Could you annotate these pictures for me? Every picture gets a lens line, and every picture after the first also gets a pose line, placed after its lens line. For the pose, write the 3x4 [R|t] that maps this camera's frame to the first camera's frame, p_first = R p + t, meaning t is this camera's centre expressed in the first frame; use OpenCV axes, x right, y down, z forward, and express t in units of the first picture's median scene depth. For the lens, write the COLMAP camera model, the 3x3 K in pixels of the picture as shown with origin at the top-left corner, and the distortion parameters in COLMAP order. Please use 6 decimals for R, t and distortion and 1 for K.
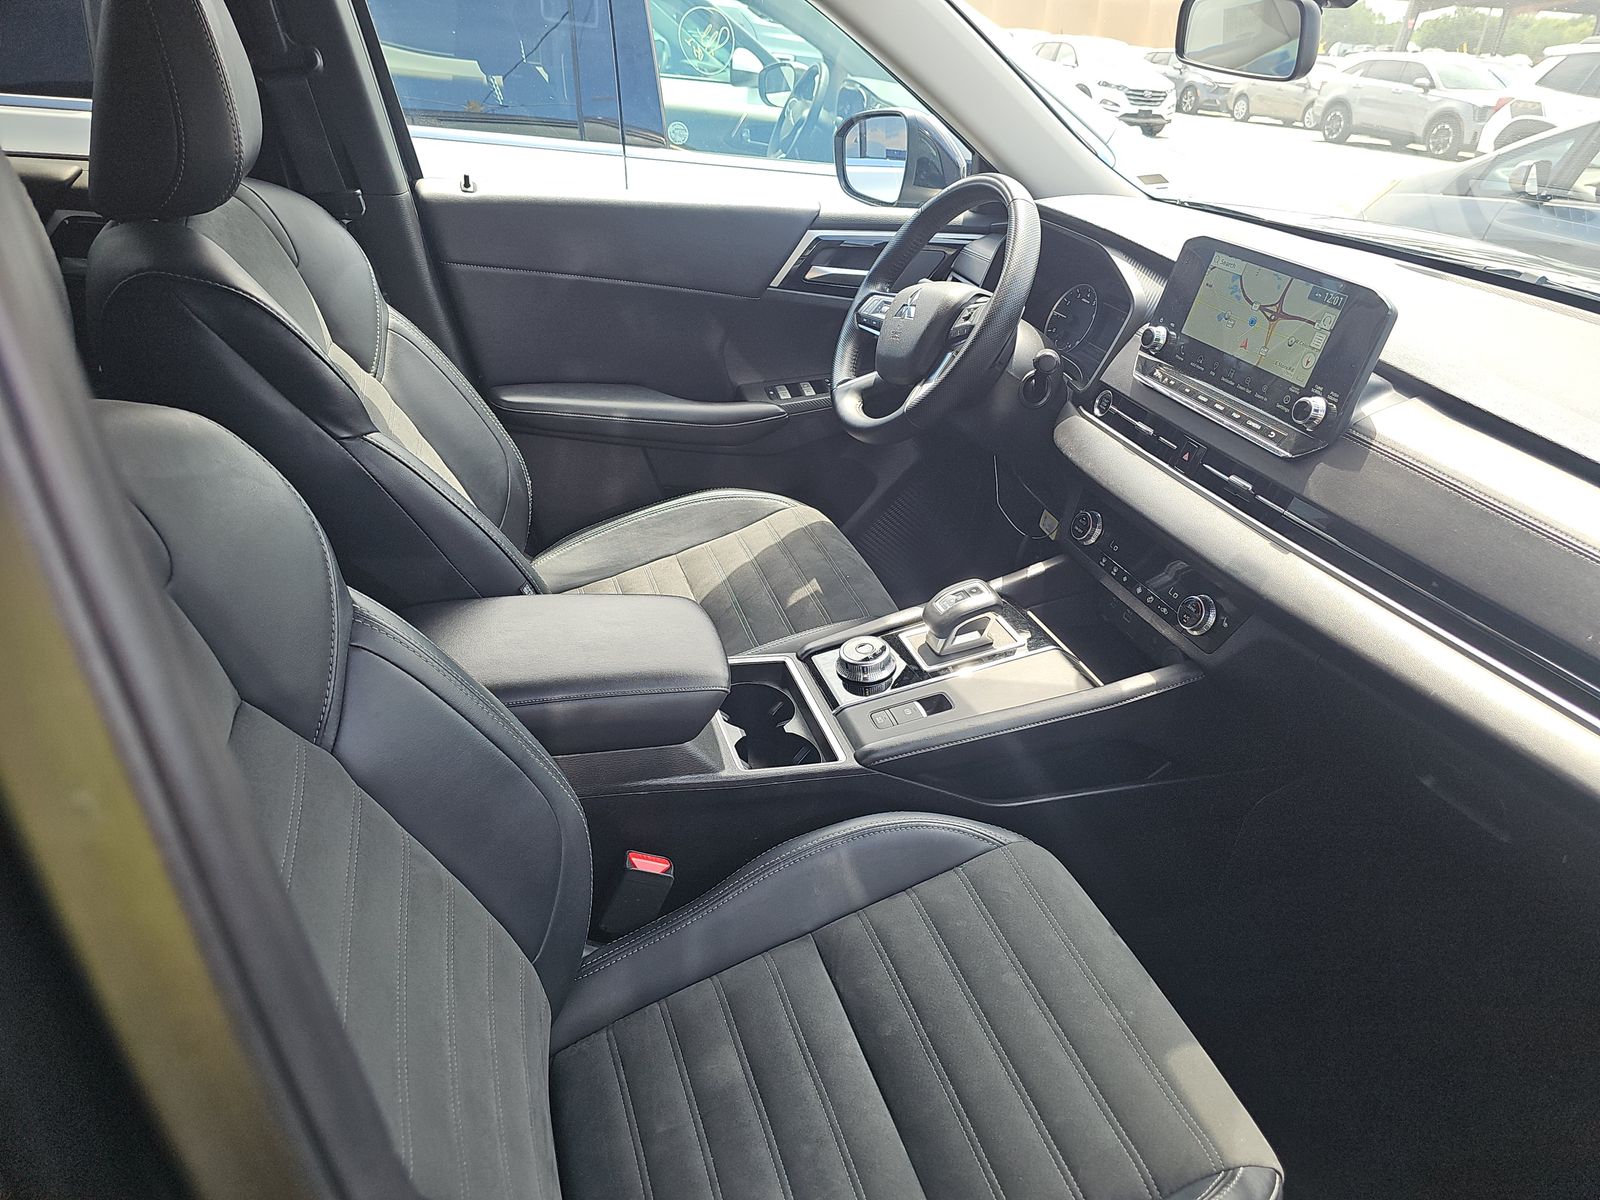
lens RADIAL K [[1083.2, 0, 803.4], [0, 1083.2, 619.6], [0, 0, 1]] dist [0.070589, -0.085687]
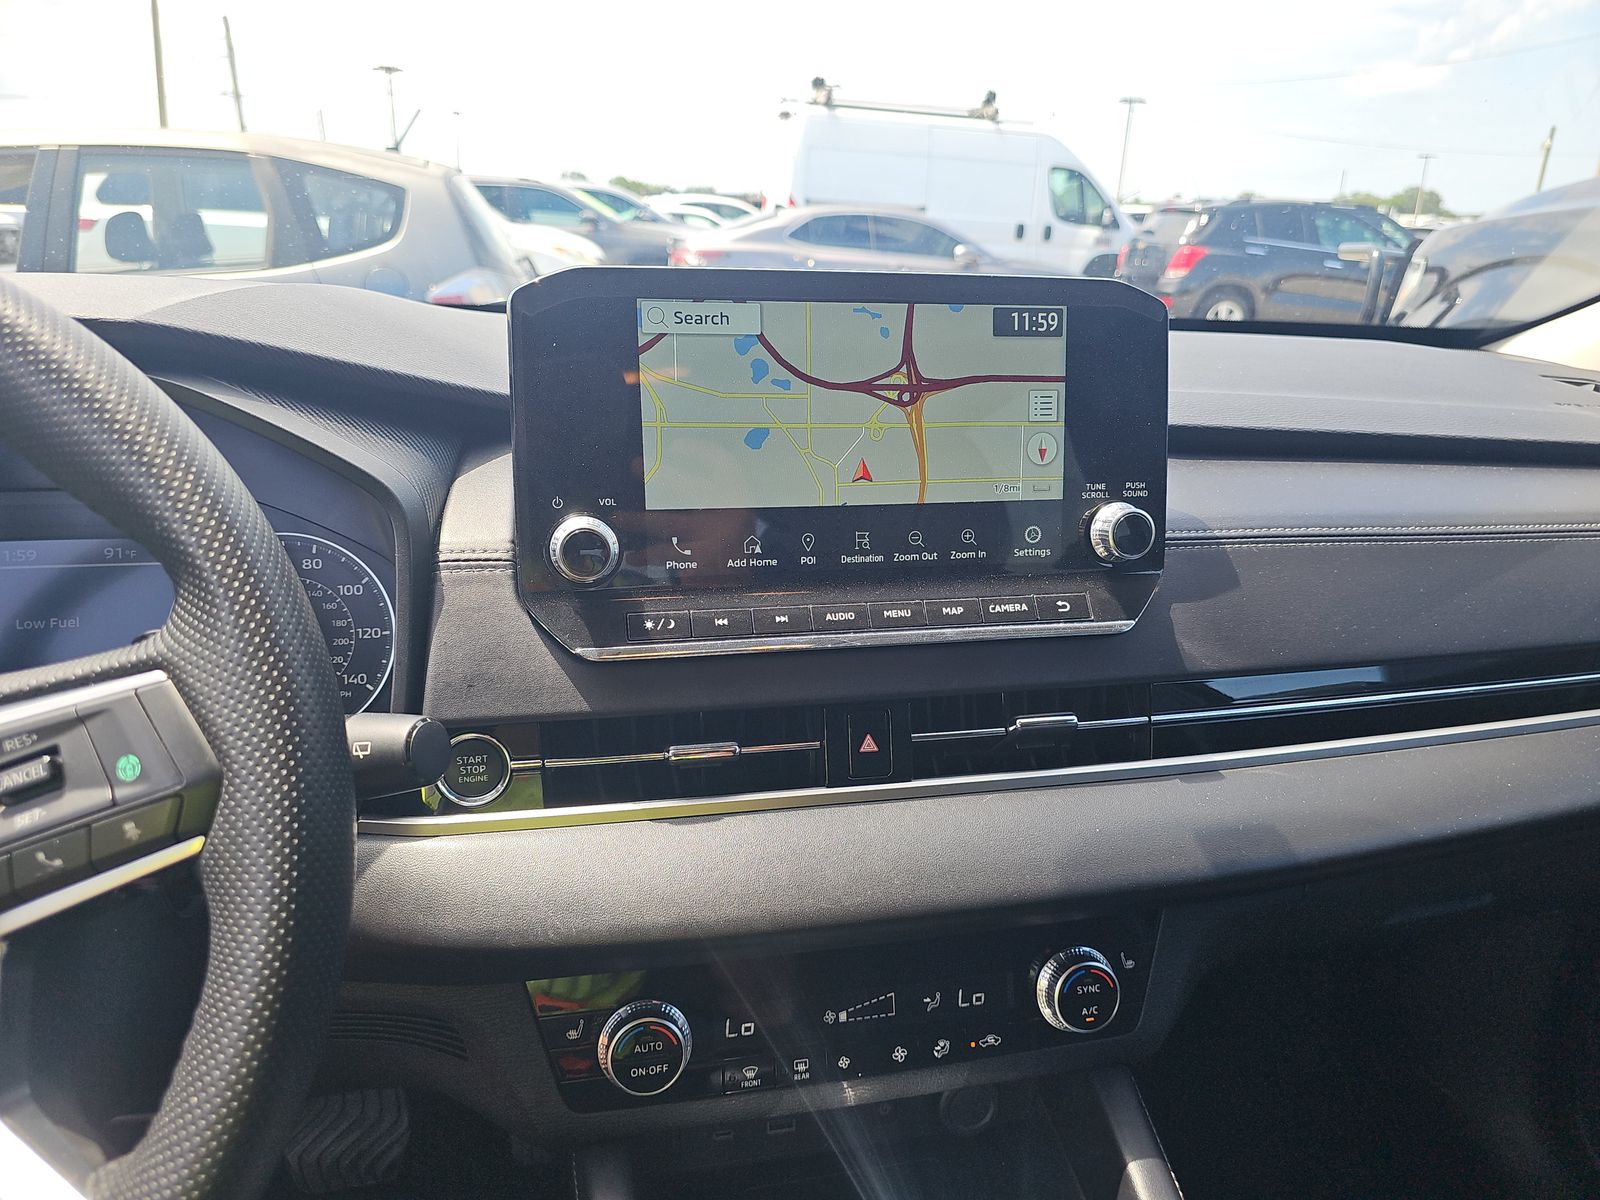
lens RADIAL K [[1083.2, 0, 803.4], [0, 1083.2, 619.6], [0, 0, 1]] dist [0.070589, -0.085687]
pose [[0.087324, -0.402537, 0.911229, -0.020422], [0.464676, 0.825572, 0.320167, -0.353626], [-0.881164, 0.395468, 0.259142, 0.932506]]
